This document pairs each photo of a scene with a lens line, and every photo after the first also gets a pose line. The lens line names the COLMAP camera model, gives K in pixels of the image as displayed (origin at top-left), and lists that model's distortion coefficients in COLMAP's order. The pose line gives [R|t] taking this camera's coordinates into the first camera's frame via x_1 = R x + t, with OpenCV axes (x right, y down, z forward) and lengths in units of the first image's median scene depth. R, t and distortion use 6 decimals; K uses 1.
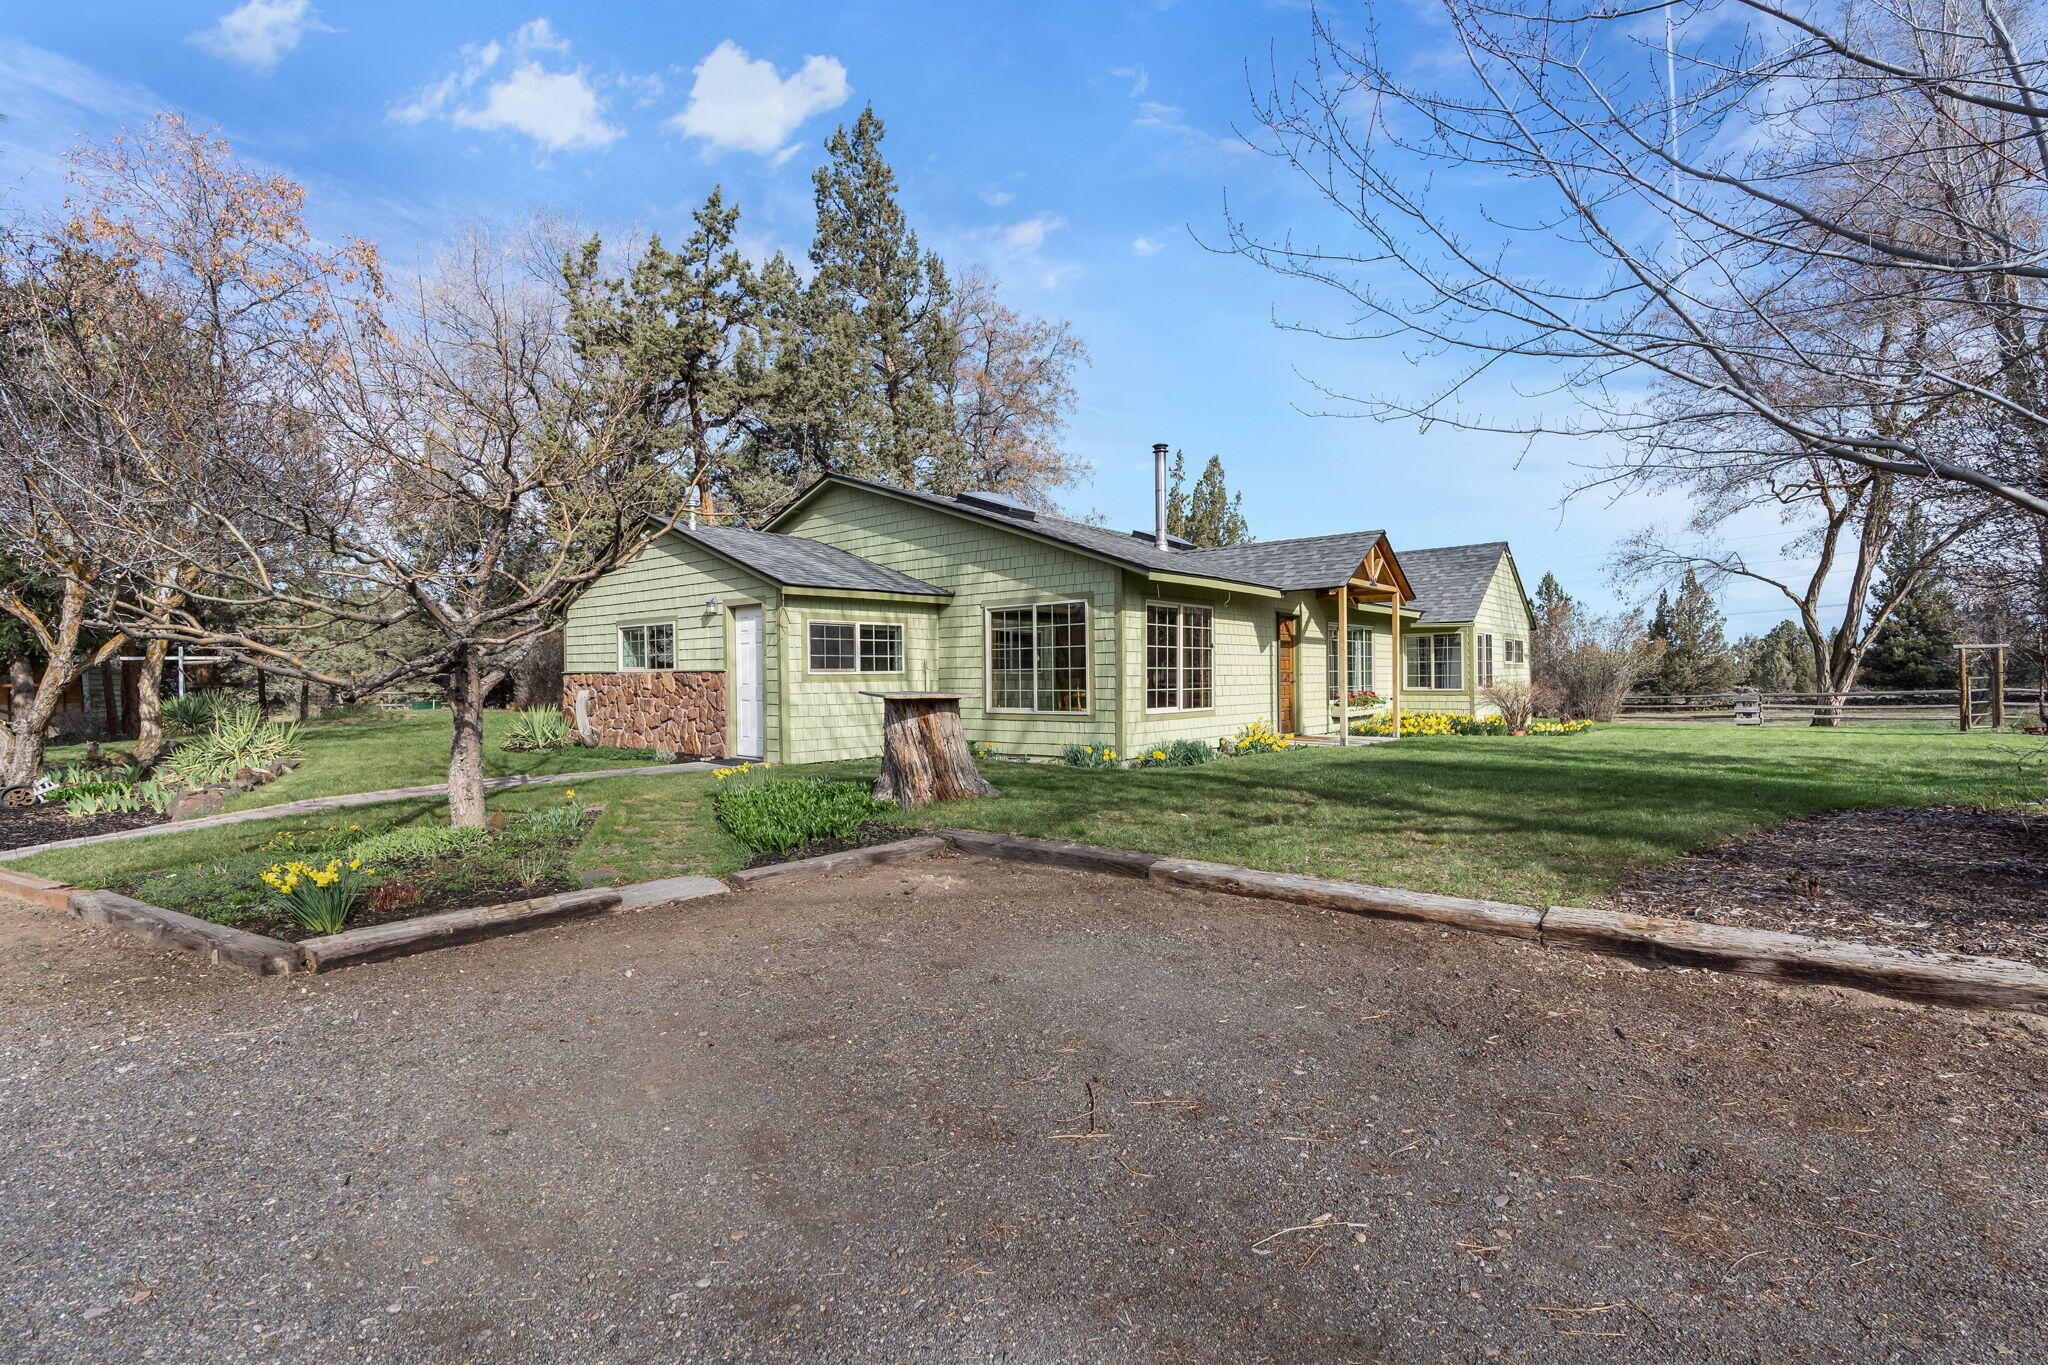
lens RADIAL K [[949.9, 0, 1022.6], [0, 949.9, 670.6], [0, 0, 1]] dist [-0.003210, -0.000262]
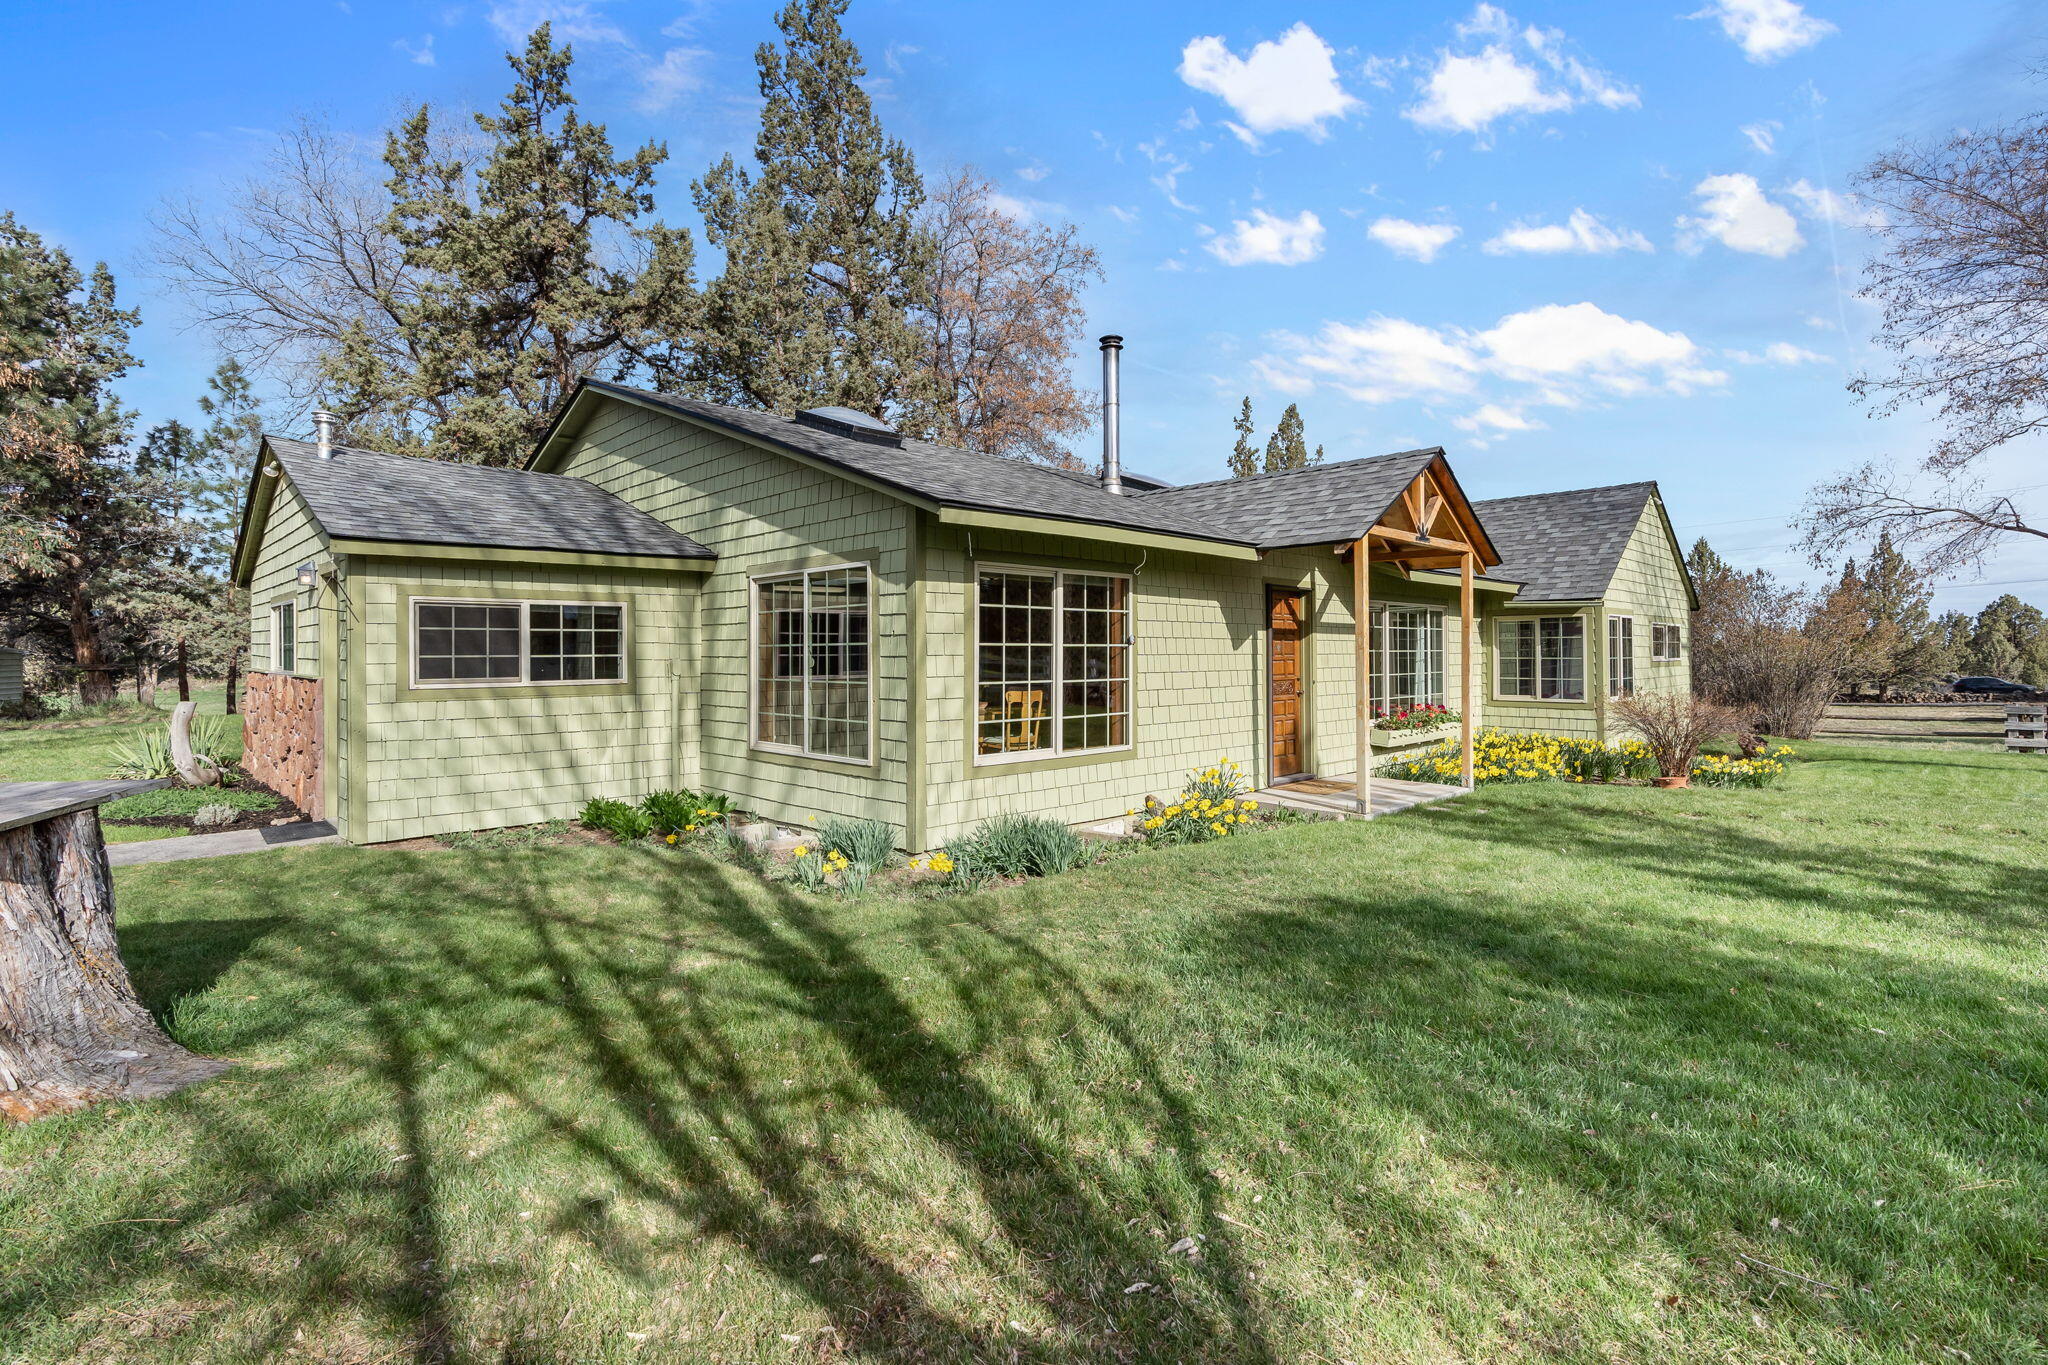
lens RADIAL K [[979.6, 0, 1007.1], [0, 979.6, 637.7], [0, 0, 1]] dist [-0.003702, -0.000206]
pose [[0.993898, 0.005365, -0.110170, 0.167337], [-0.006327, 0.999945, -0.008389, -0.019655], [0.110119, 0.009035, 0.993877, 0.336061]]
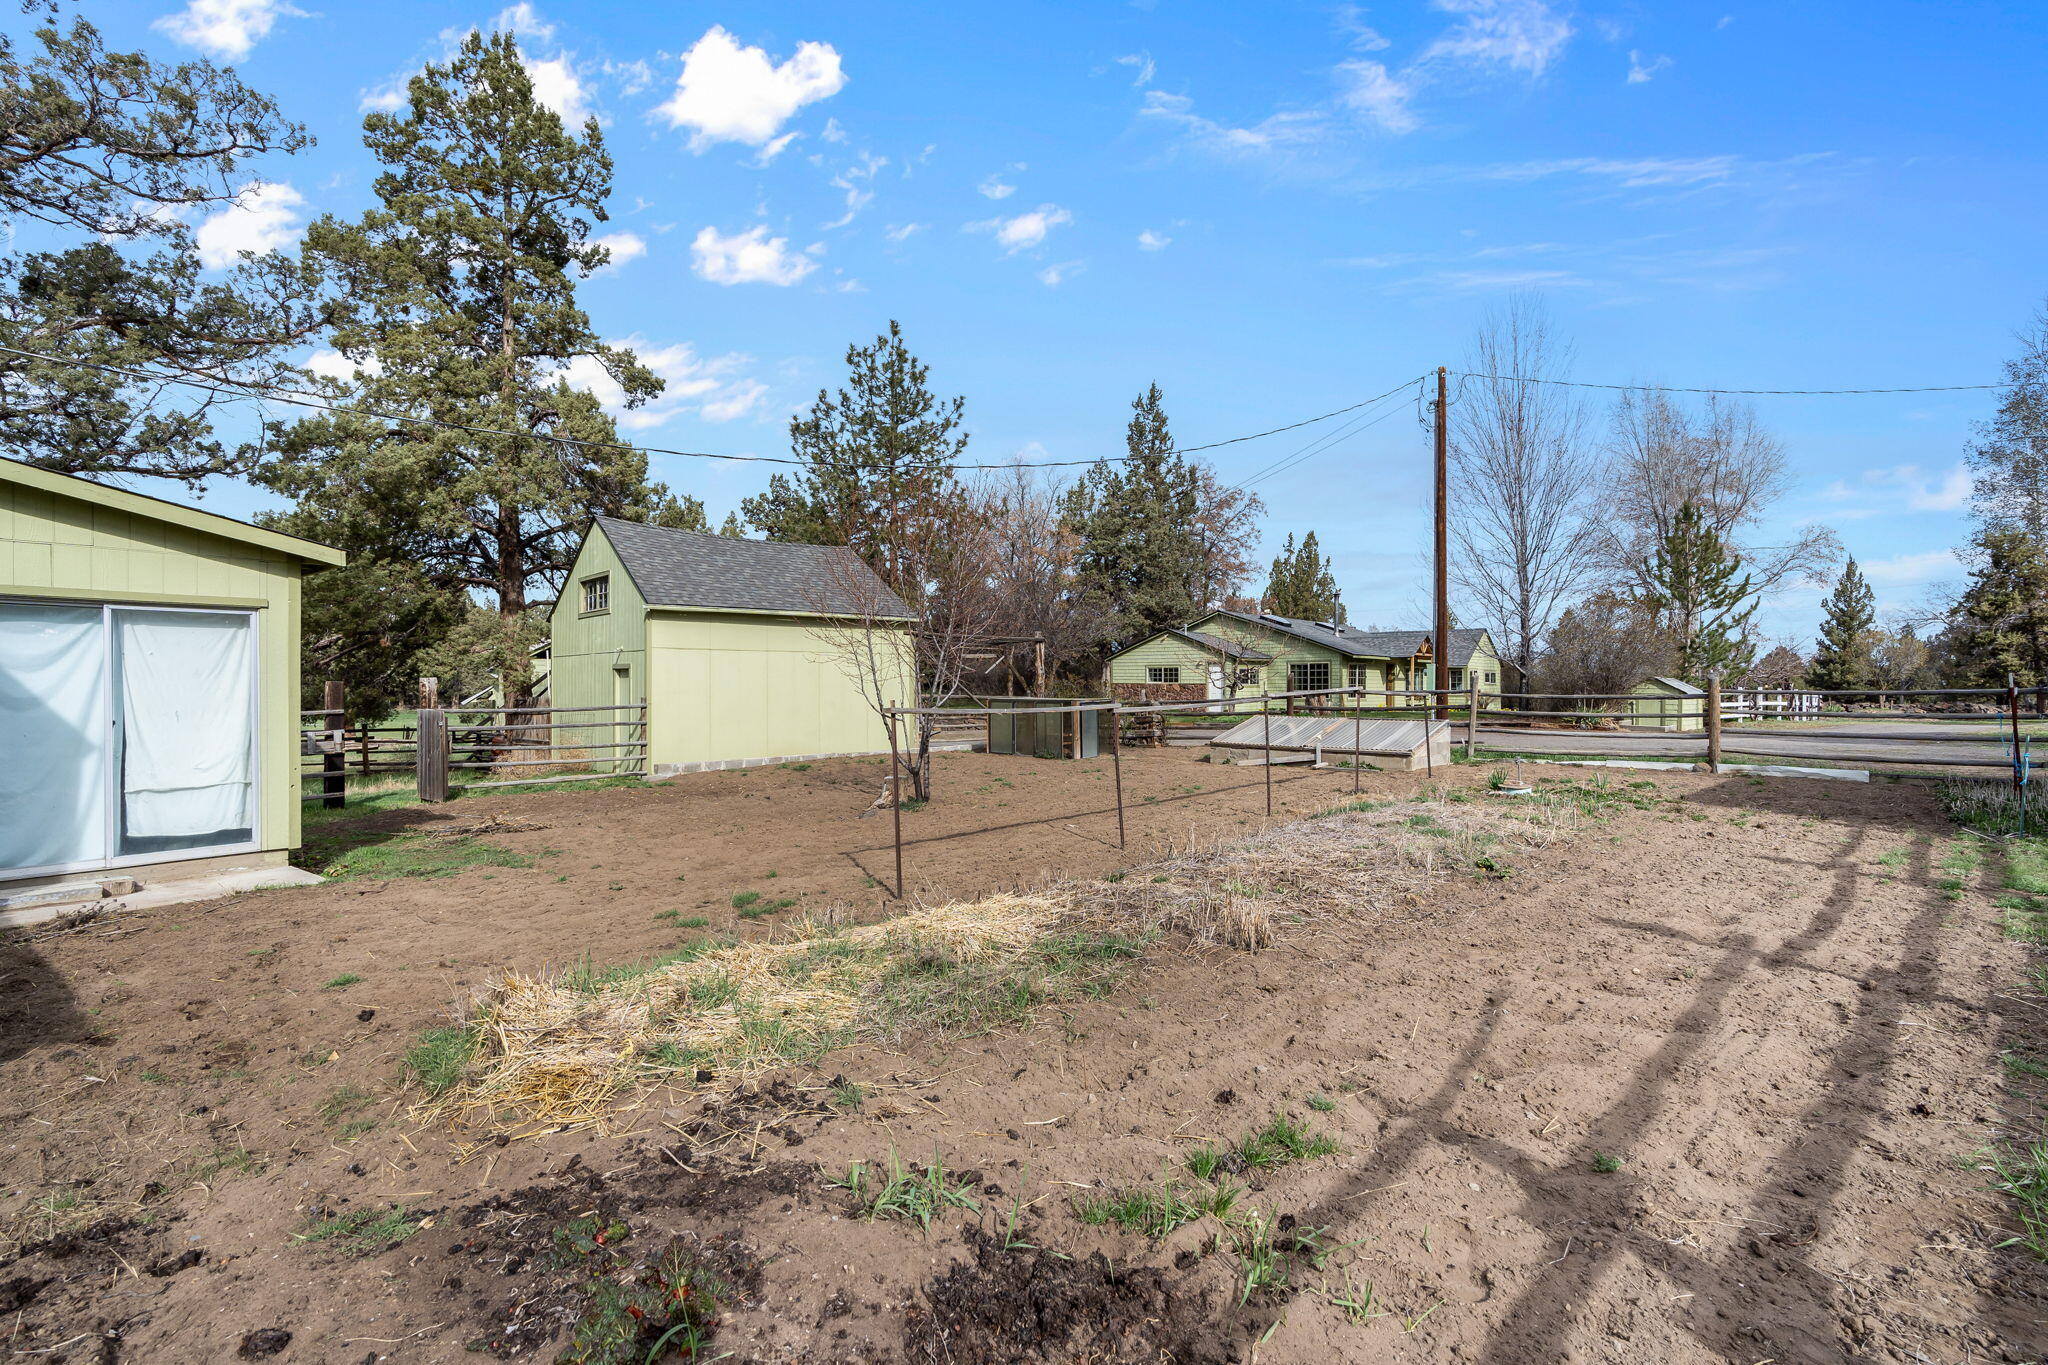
lens RADIAL K [[949.9, 0, 1022.6], [0, 949.9, 670.6], [0, 0, 1]] dist [-0.003210, -0.000262]
pose [[0.998841, 0.014381, -0.045931, -0.613431], [-0.014653, 0.999877, -0.005591, -0.013723], [0.045845, 0.006257, 0.998929, -1.667012]]
